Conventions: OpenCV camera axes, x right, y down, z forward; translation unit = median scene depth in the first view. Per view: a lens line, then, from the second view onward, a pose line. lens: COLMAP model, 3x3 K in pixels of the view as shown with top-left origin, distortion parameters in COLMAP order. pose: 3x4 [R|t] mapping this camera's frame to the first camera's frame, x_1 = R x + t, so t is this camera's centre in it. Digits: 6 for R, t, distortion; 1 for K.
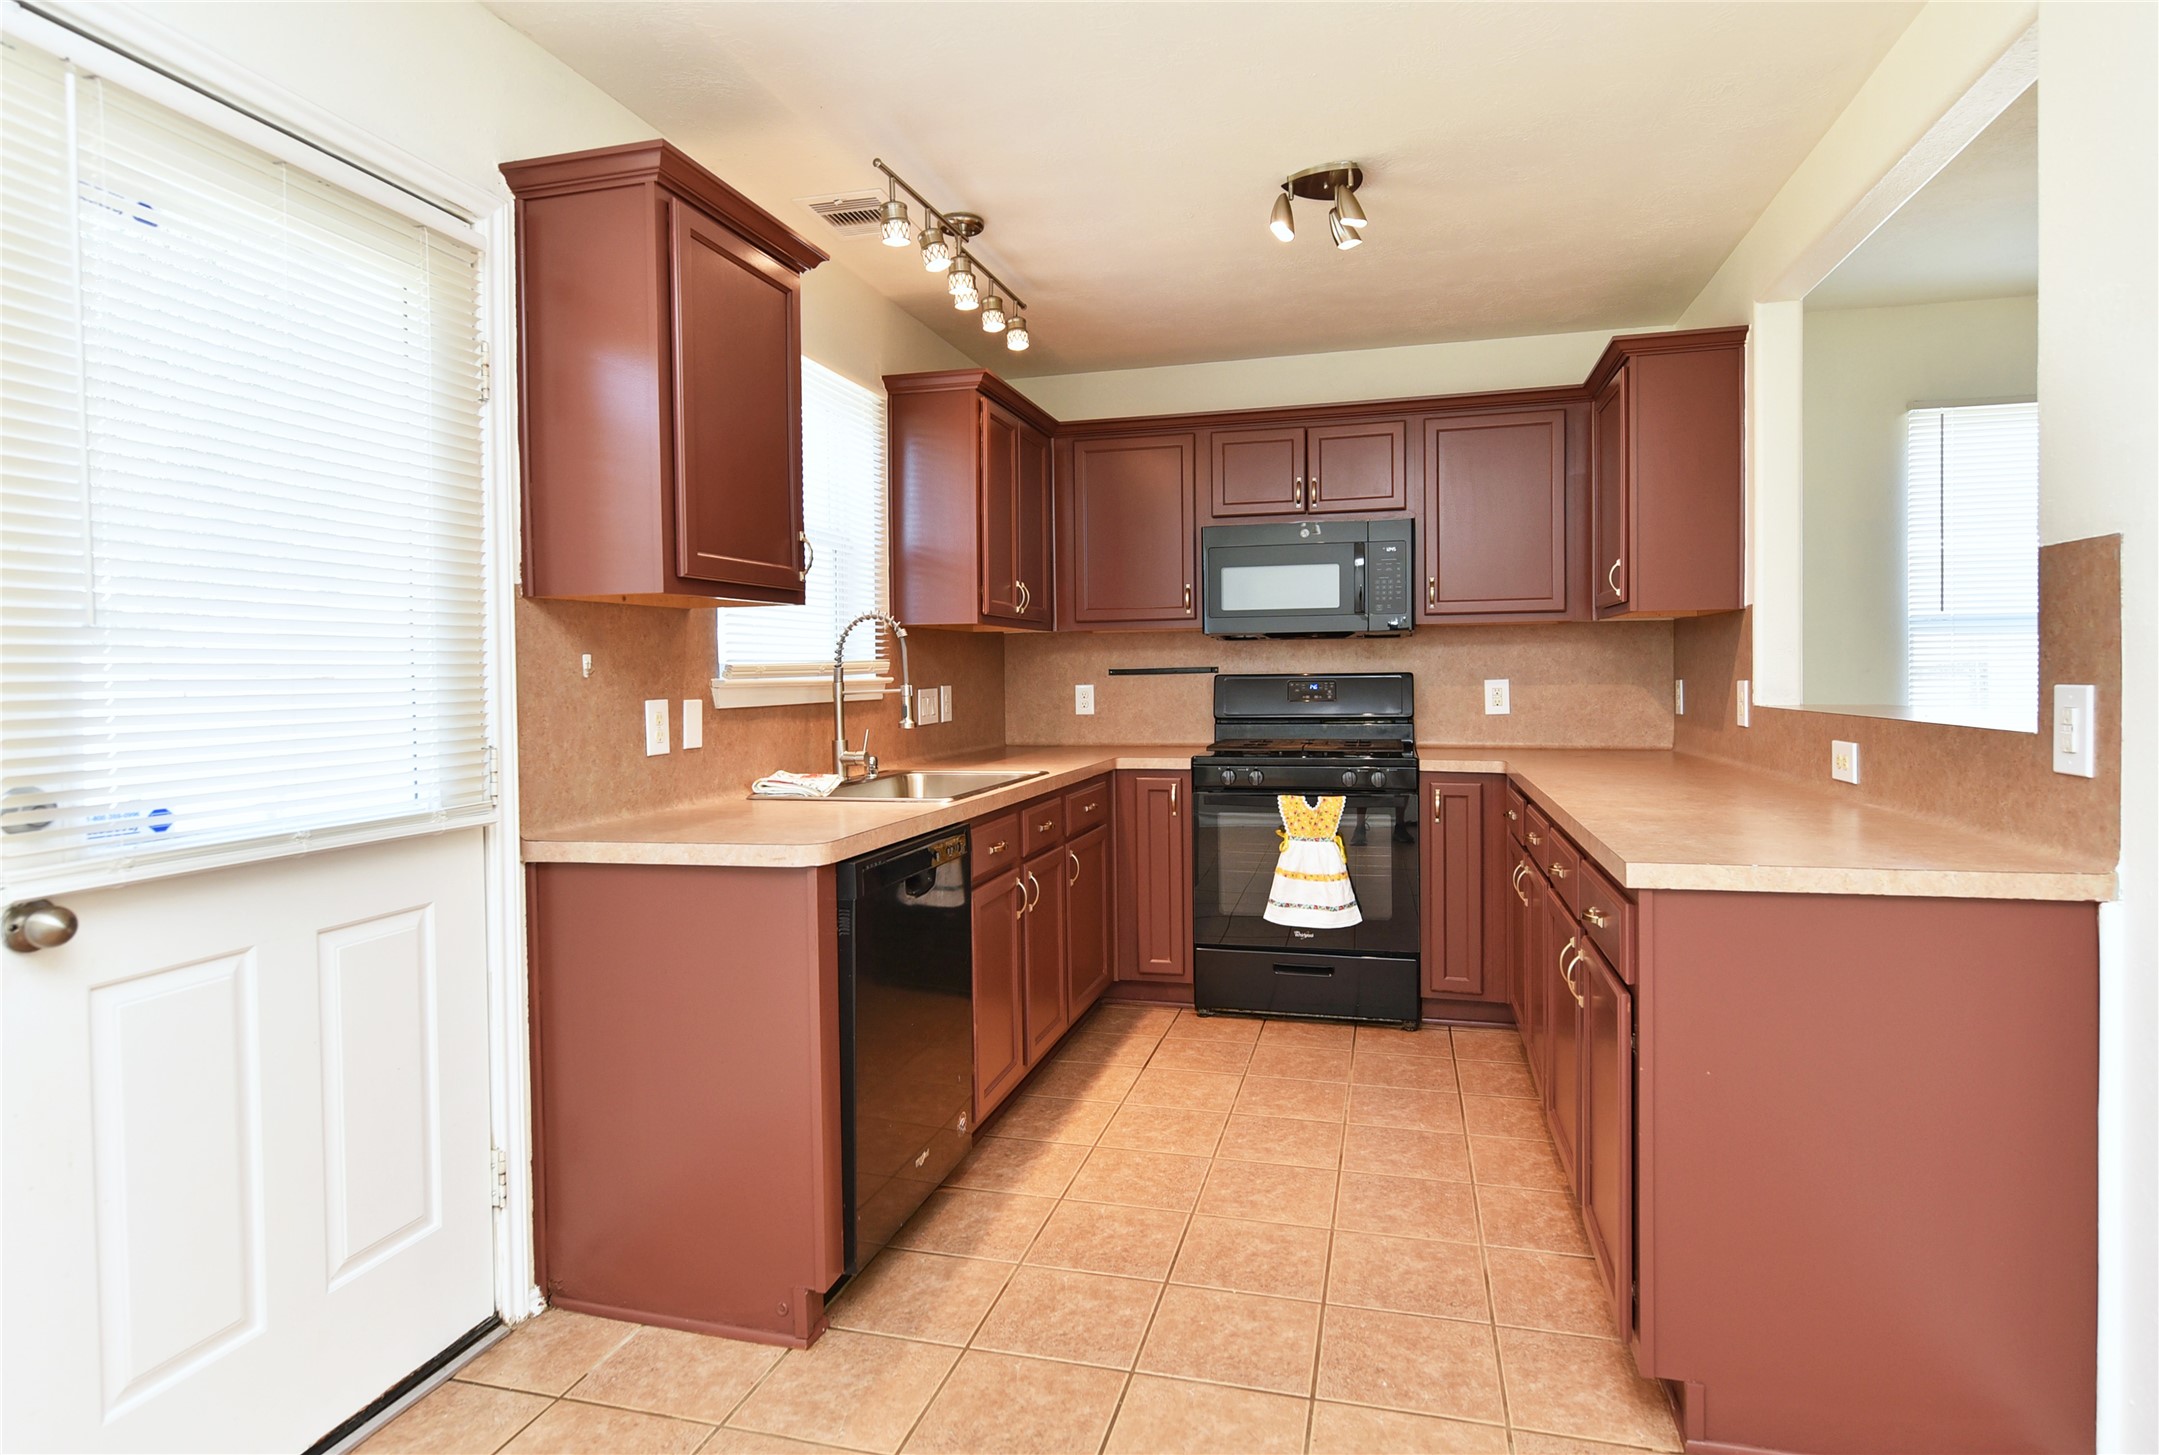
lens RADIAL K [[1116.4, 0, 1074.3], [0, 1116.4, 714.6], [0, 0, 1]] dist [0.005095, -0.003773]
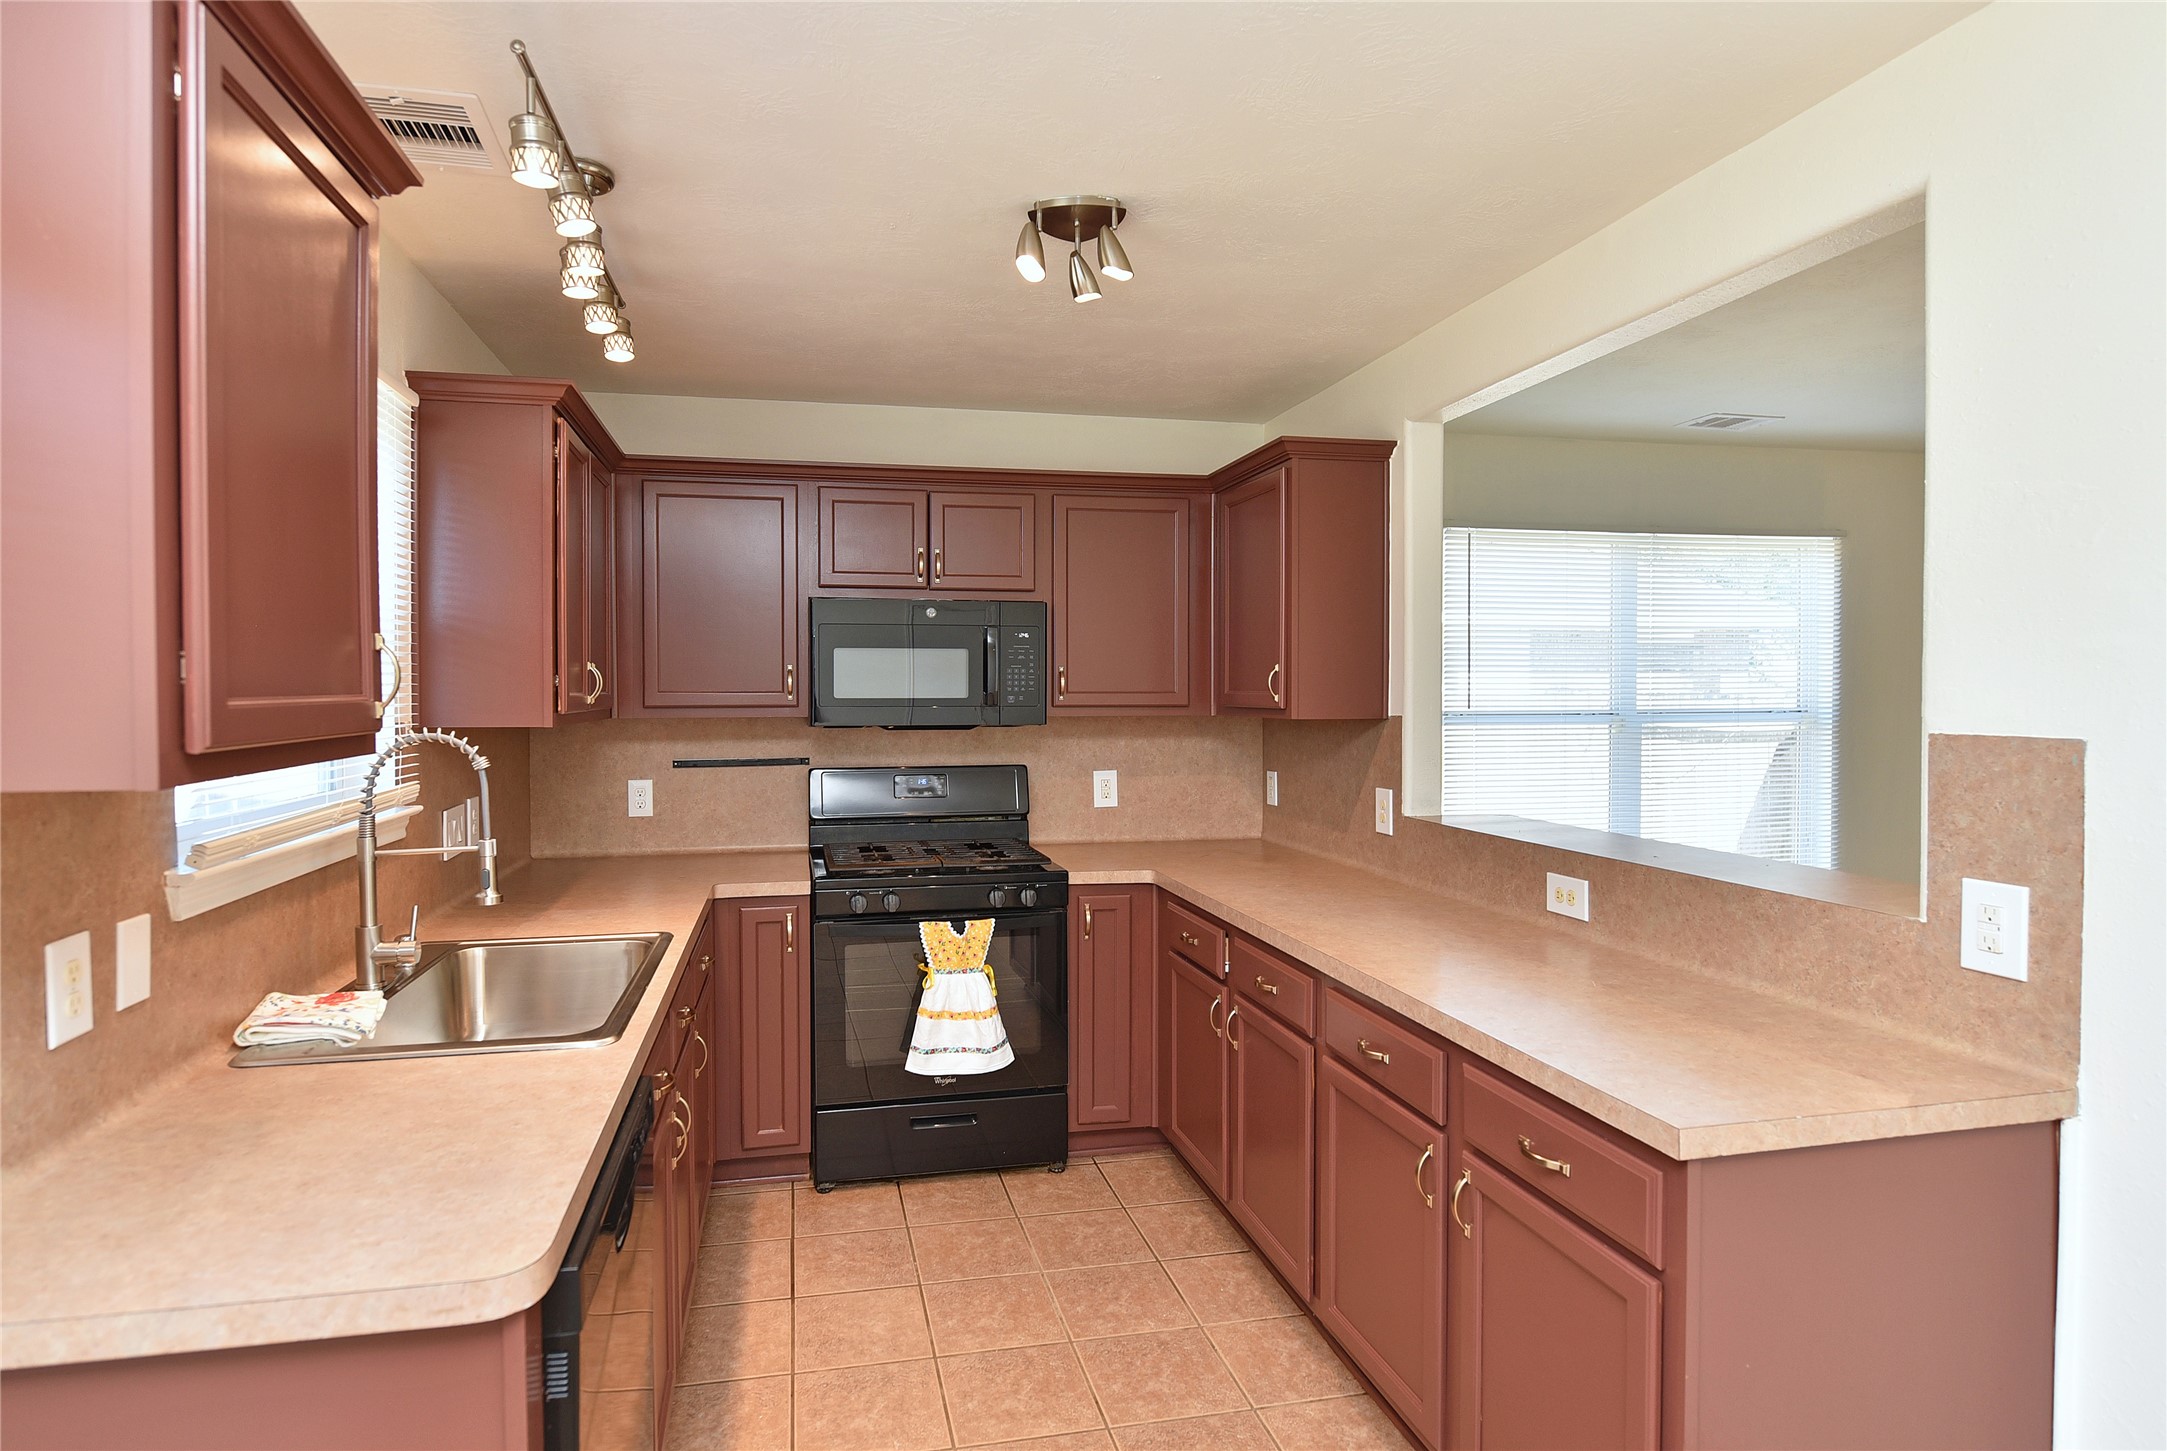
lens RADIAL K [[1120.6, 0, 1015.6], [0, 1120.6, 735.9], [0, 0, 1]] dist [0.005095, -0.003773]
pose [[0.902553, -0.004195, 0.430559, -0.125759], [0.008945, 0.999919, -0.009009, -0.065126], [-0.430487, 0.011983, 0.902517, 0.205560]]
